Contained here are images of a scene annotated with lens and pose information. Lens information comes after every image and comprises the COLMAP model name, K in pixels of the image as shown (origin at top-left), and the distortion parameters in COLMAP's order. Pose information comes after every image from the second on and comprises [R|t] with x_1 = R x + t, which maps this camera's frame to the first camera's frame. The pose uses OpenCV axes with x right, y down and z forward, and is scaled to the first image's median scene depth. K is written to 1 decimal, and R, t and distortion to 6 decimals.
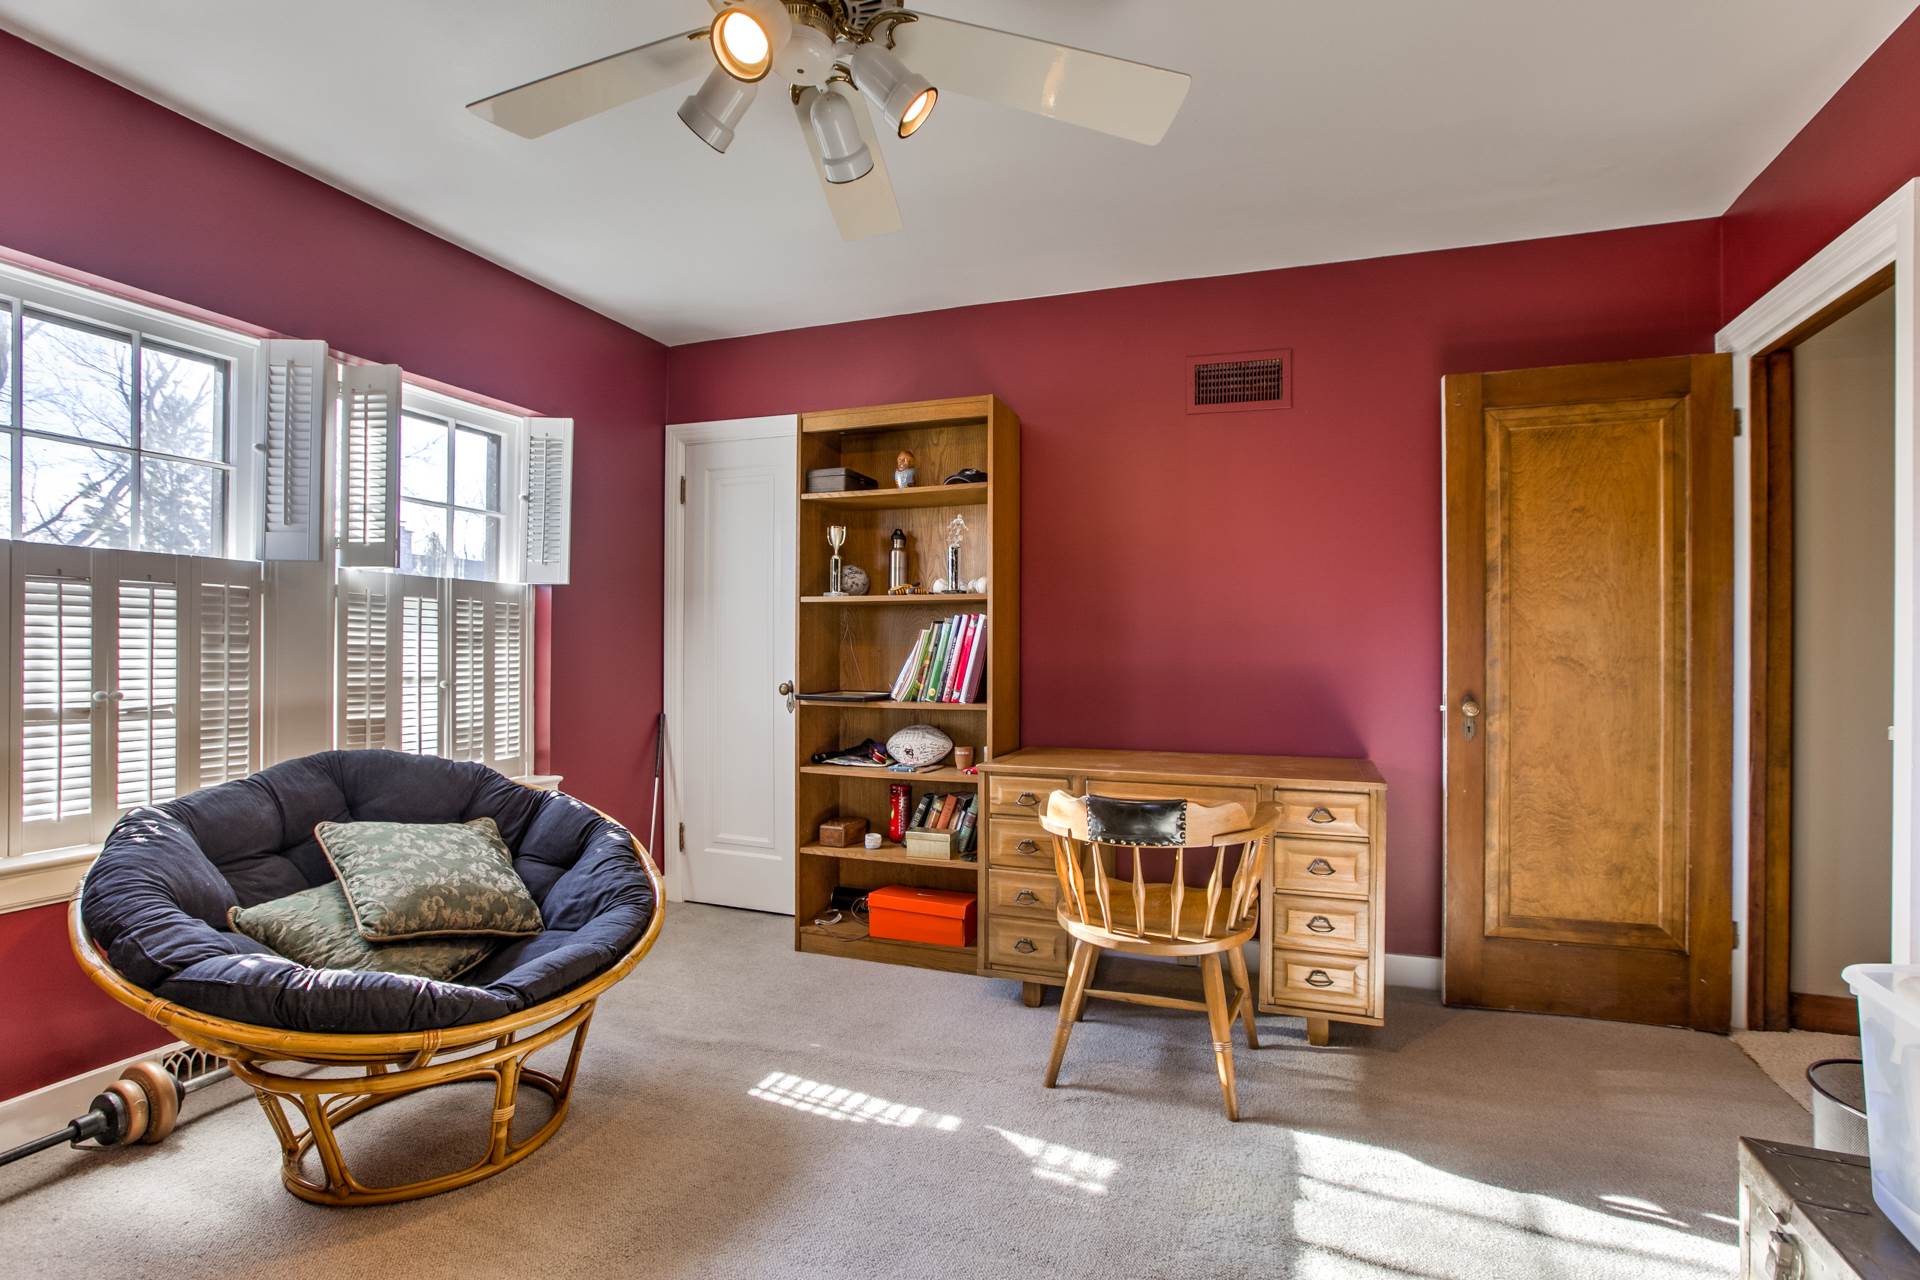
lens RADIAL K [[892.7, 0, 972.0], [0, 892.7, 643.4], [0, 0, 1]] dist [-0.031006, 0.013974]
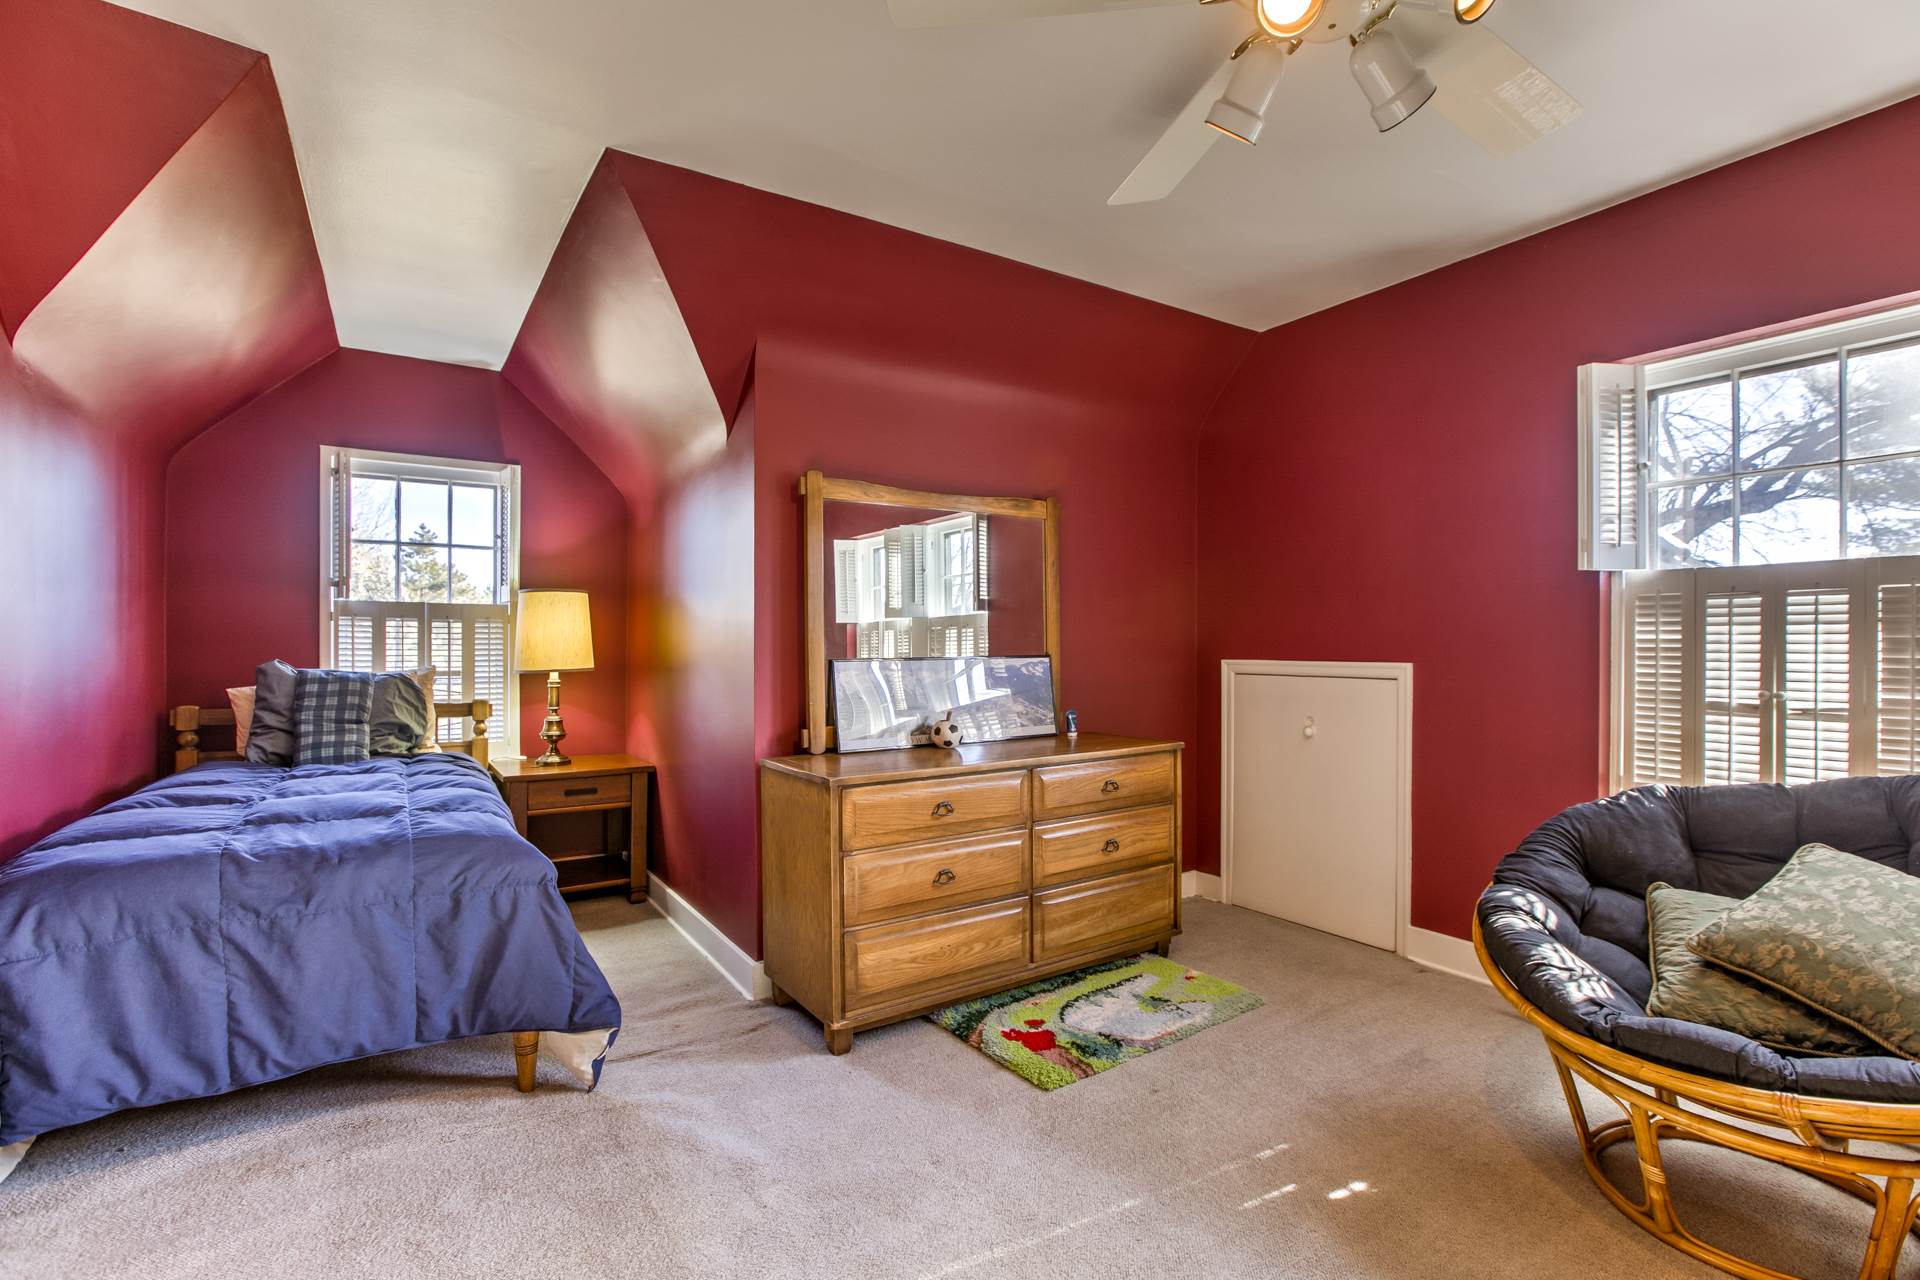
lens RADIAL K [[892.7, 0, 974.7], [0, 892.7, 647.3], [0, 0, 1]] dist [-0.031006, 0.013974]
pose [[-0.590695, -0.006852, -0.806866, 0.517770], [0.000374, 0.999962, -0.008766, 0.008040], [0.806895, -0.005480, -0.590670, 0.843164]]
